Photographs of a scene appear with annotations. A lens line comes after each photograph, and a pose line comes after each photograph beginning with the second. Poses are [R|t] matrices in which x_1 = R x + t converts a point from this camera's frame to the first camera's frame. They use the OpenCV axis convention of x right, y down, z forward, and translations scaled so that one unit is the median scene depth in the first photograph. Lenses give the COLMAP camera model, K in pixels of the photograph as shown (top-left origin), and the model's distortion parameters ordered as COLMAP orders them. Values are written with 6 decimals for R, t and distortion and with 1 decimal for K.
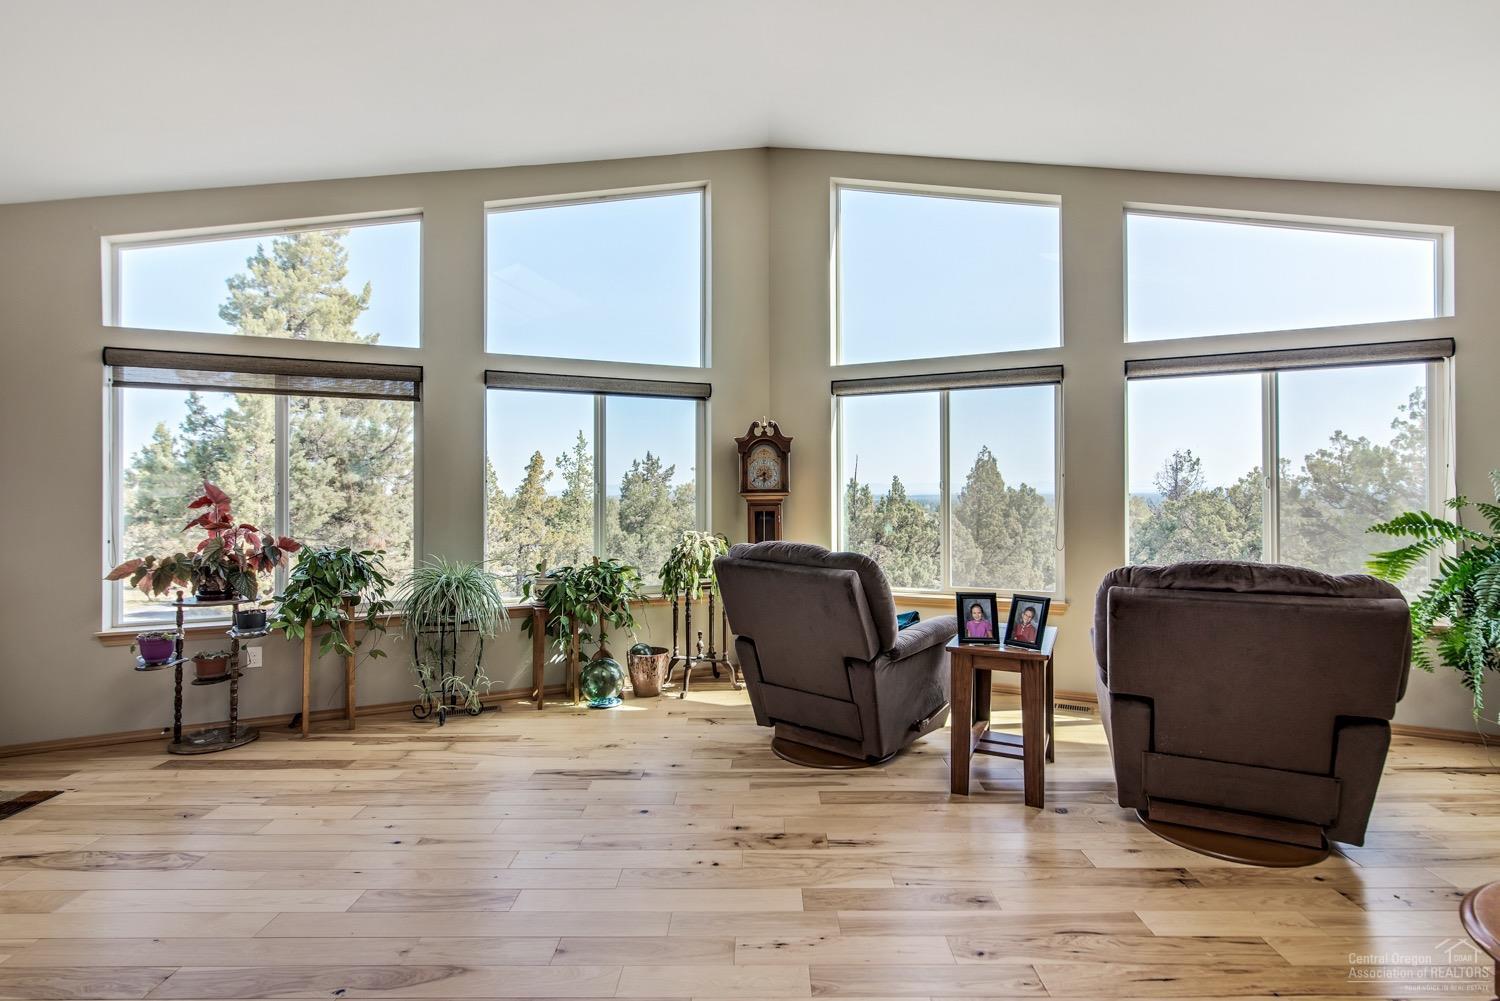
lens RADIAL K [[690.4, 0, 749.6], [0, 690.4, 492.1], [0, 0, 1]] dist [0.000489, -0.000203]
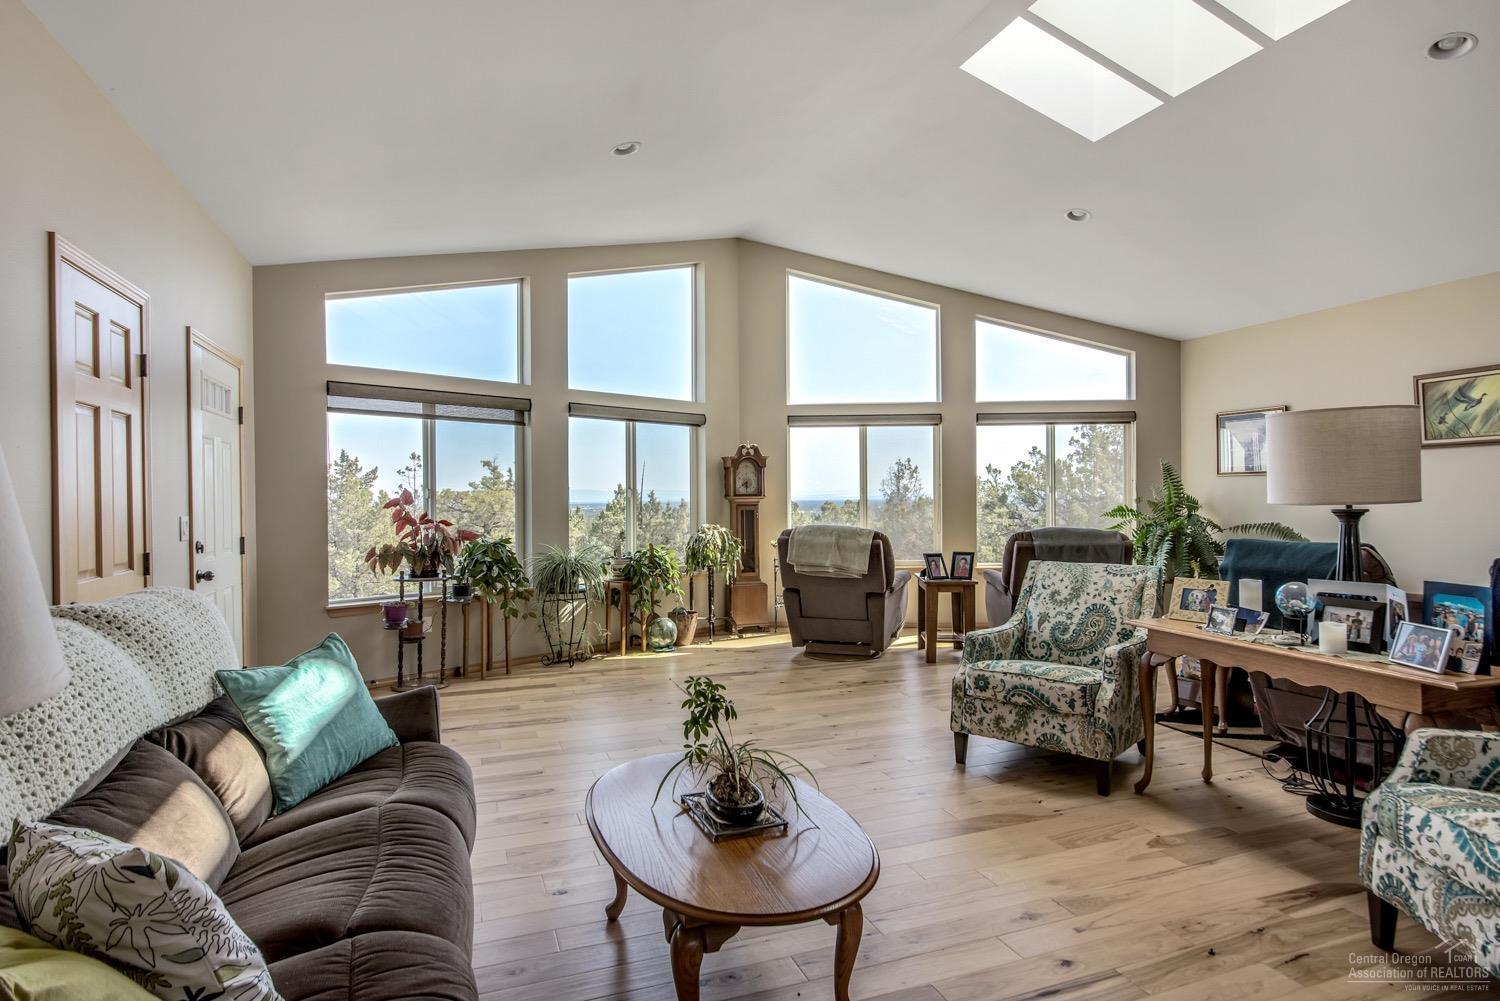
lens RADIAL K [[746.4, 0, 759.8], [0, 746.4, 507.0], [0, 0, 1]] dist [0.000016, 0.000071]
pose [[0.934777, -0.006796, 0.355171, -0.516832], [0.003040, 0.999933, 0.011131, 0.005519], [-0.355223, -0.009326, 0.934735, -0.420435]]
